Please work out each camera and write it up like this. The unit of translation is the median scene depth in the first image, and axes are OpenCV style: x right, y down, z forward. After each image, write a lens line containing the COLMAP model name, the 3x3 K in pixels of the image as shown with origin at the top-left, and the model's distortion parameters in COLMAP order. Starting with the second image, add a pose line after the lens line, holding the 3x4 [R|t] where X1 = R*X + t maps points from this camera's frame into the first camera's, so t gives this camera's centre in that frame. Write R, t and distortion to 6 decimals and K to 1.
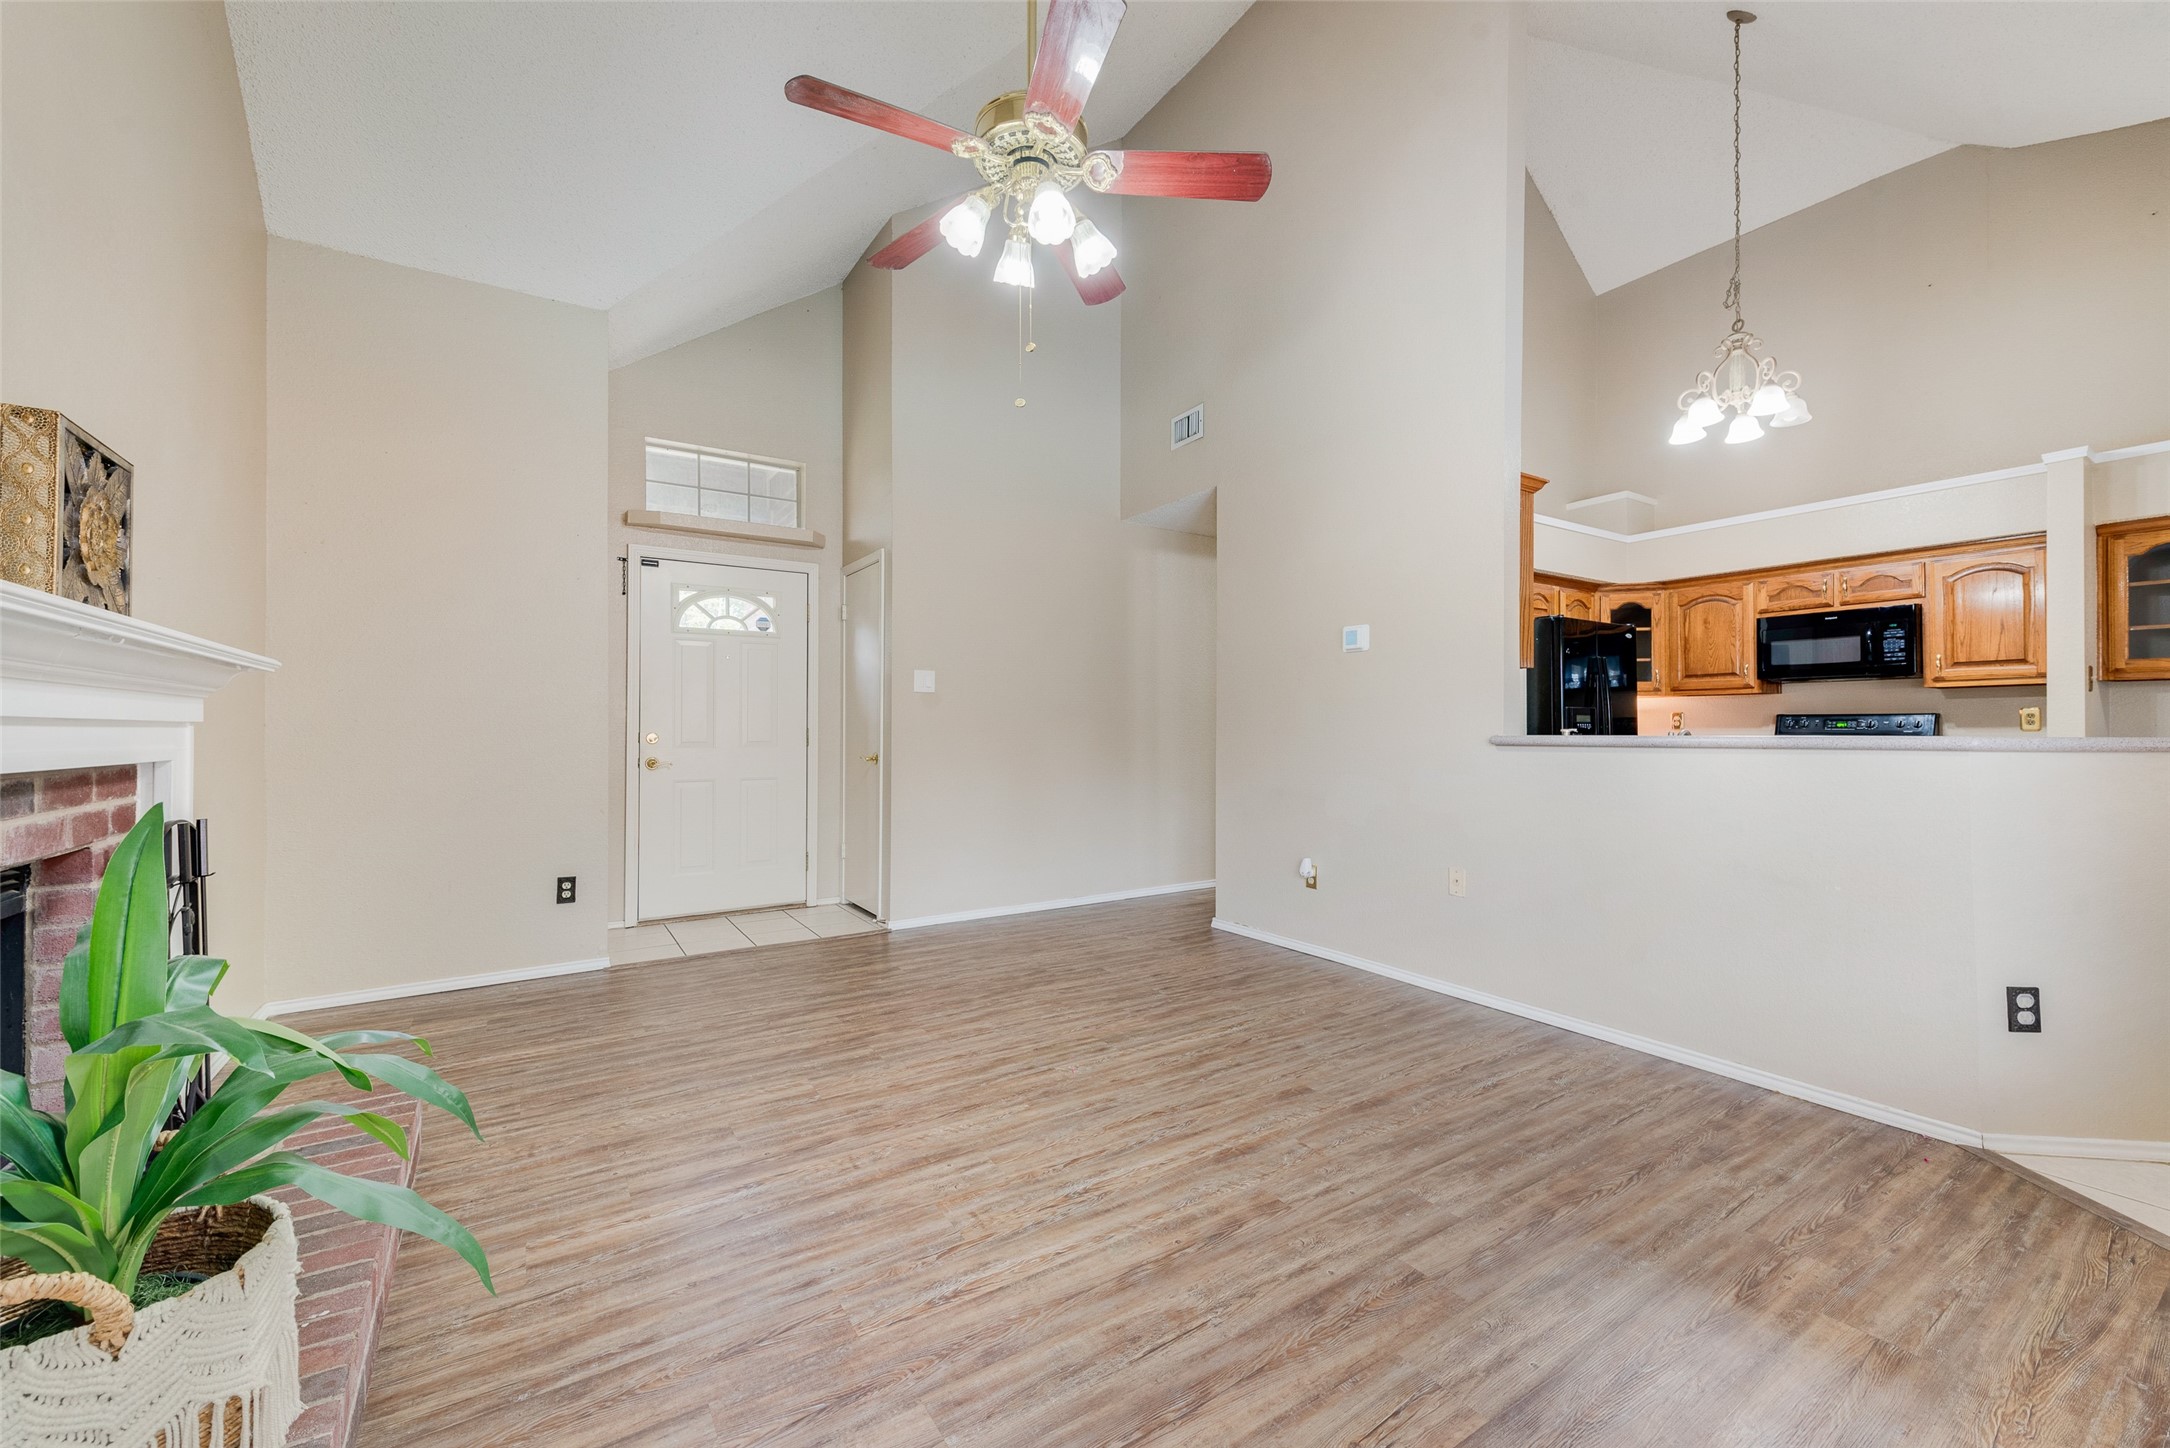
lens RADIAL K [[852.6, 0, 1080.9], [0, 852.6, 715.1], [0, 0, 1]] dist [0.007181, -0.001458]
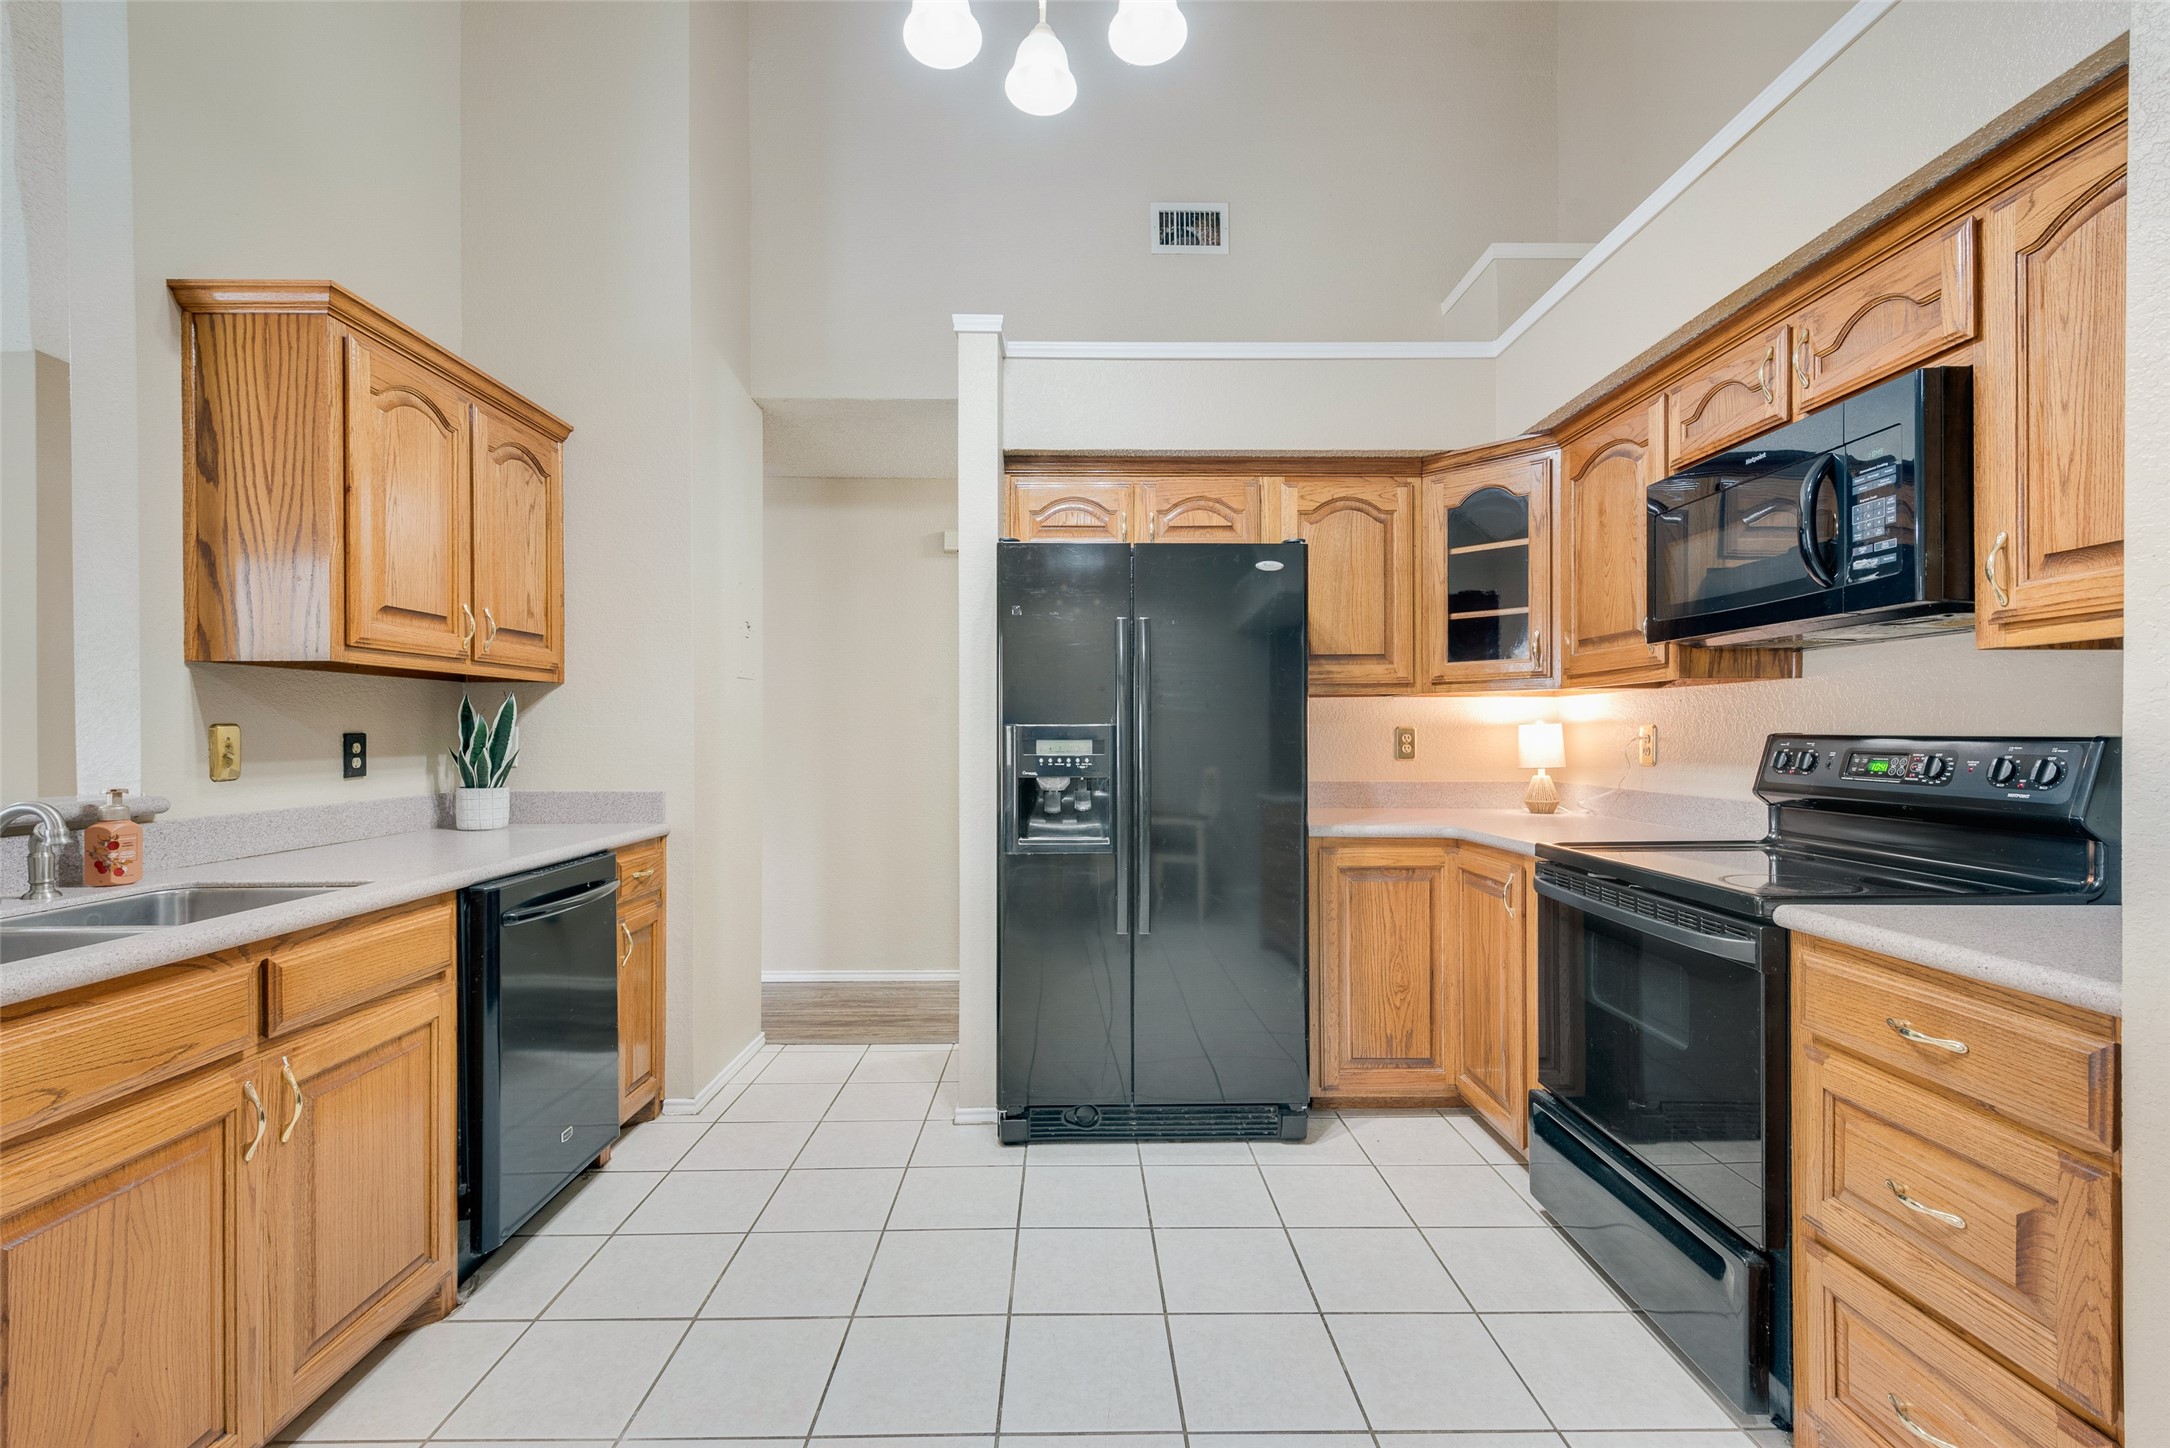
lens RADIAL K [[941.7, 0, 1074.7], [0, 941.7, 732.6], [0, 0, 1]] dist [0.009066, -0.002933]
pose [[0.850152, -0.002525, -0.526531, 1.402493], [0.009664, 0.999895, 0.010808, -0.016477], [0.526449, -0.014277, 0.850087, 0.883973]]
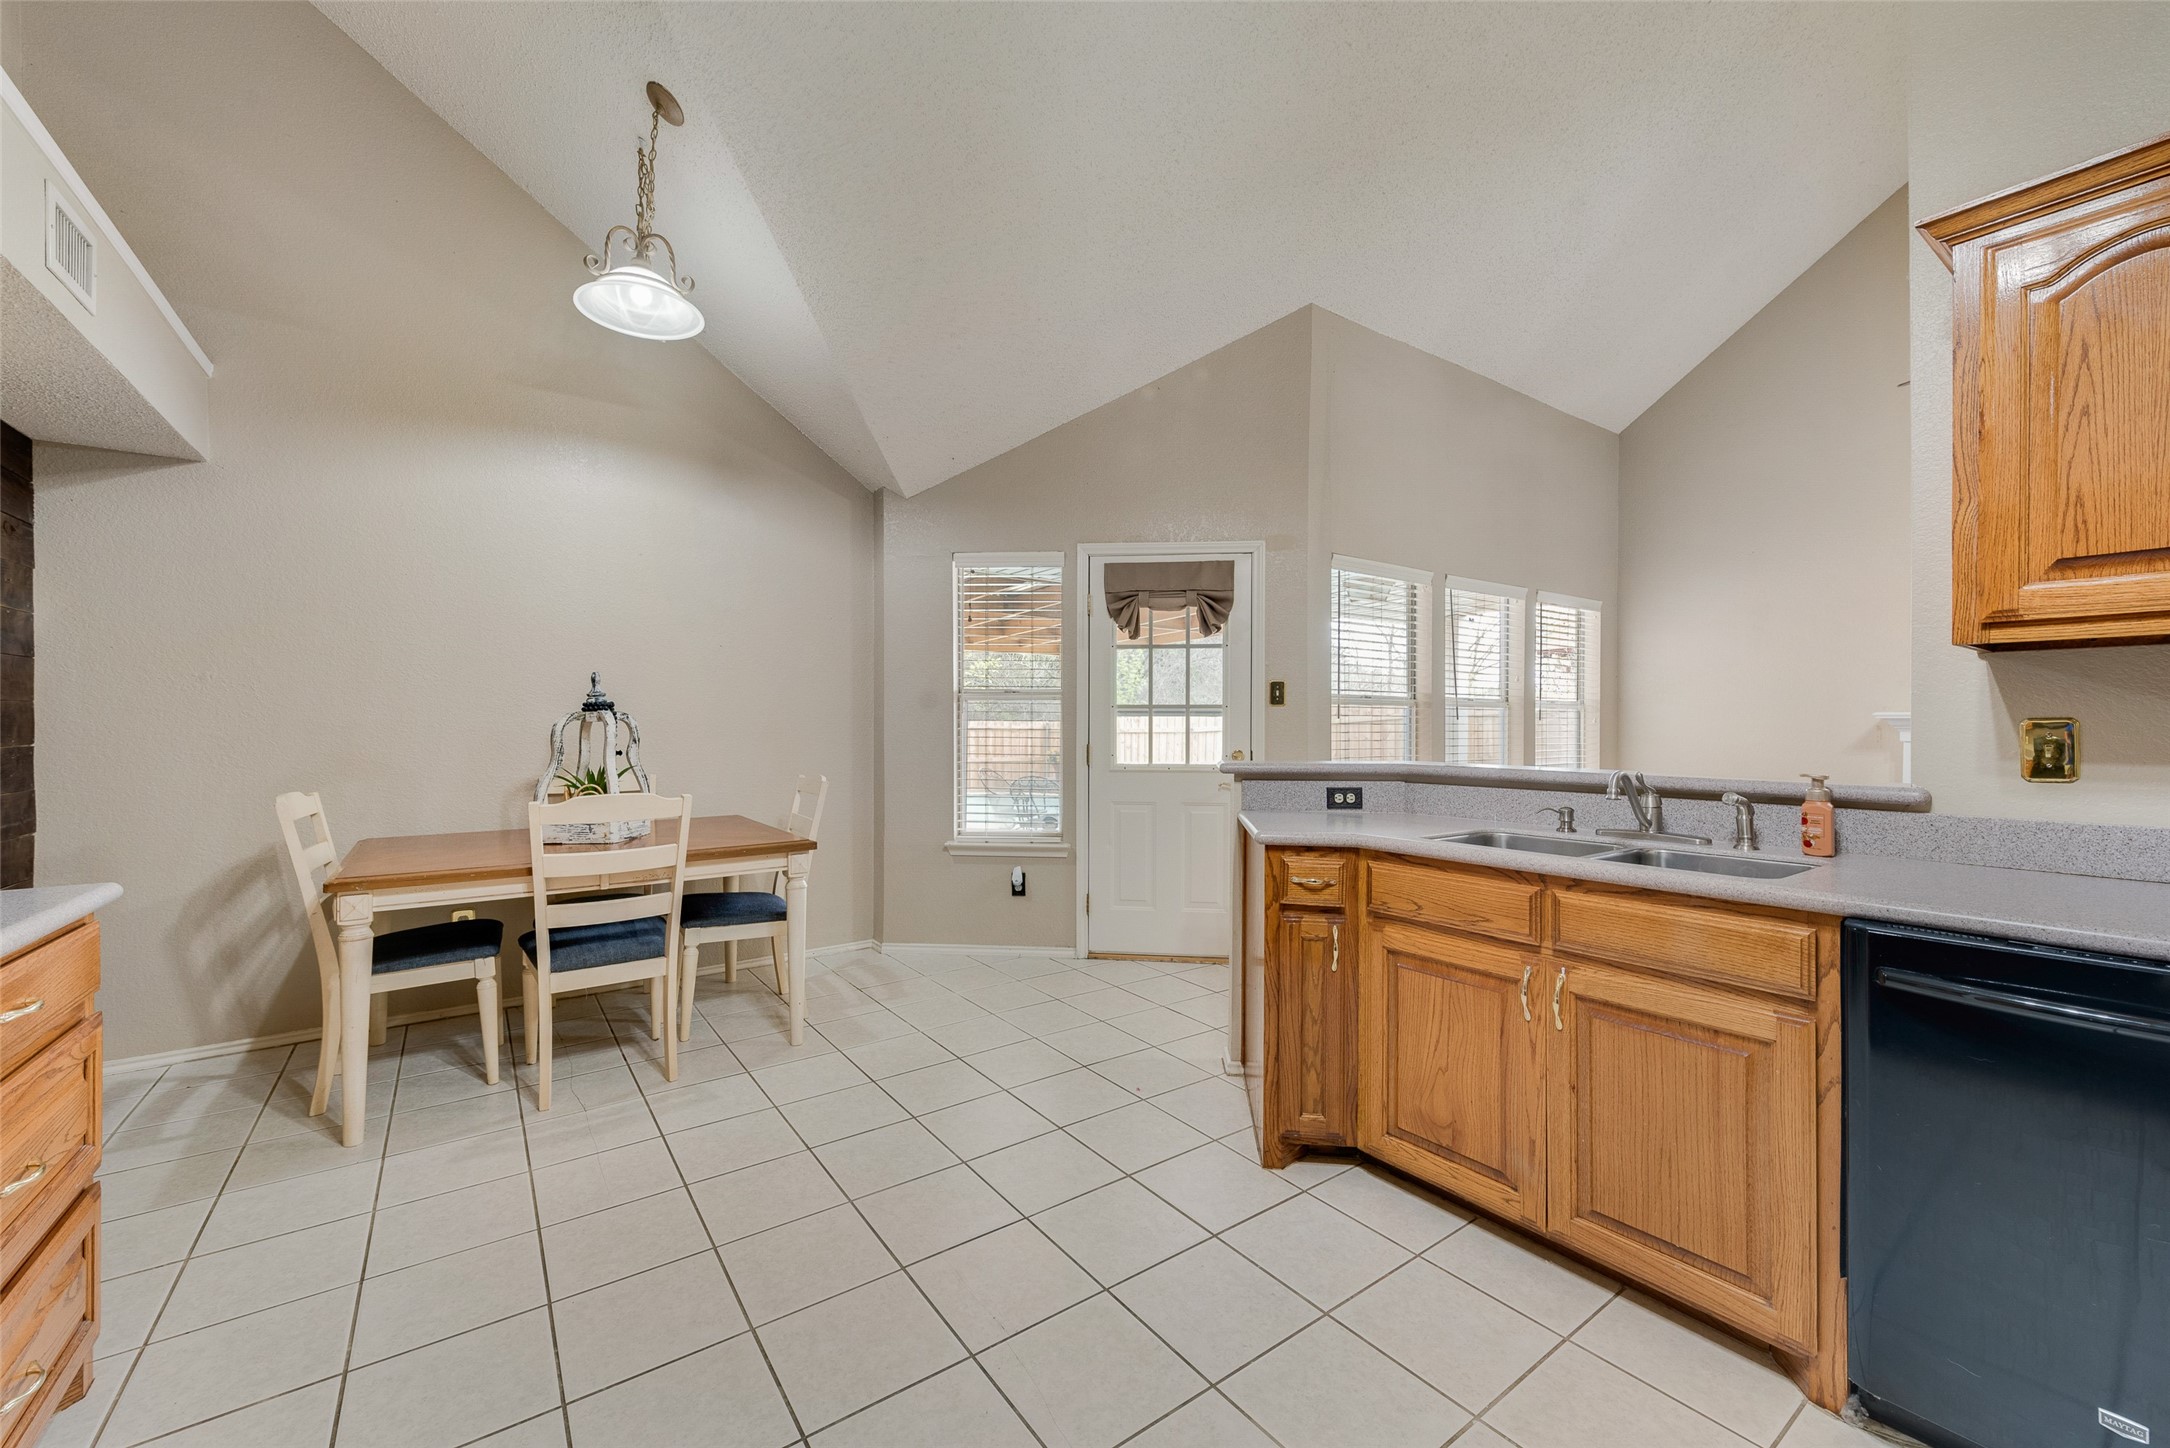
lens RADIAL K [[852.6, 0, 1081.6], [0, 852.6, 726.2], [0, 0, 1]] dist [0.007181, -0.001458]
pose [[-0.998290, -0.000740, -0.058451, 1.177034], [0.000029, 0.999913, -0.013159, -0.009300], [0.058455, -0.013138, -0.998204, 1.635971]]
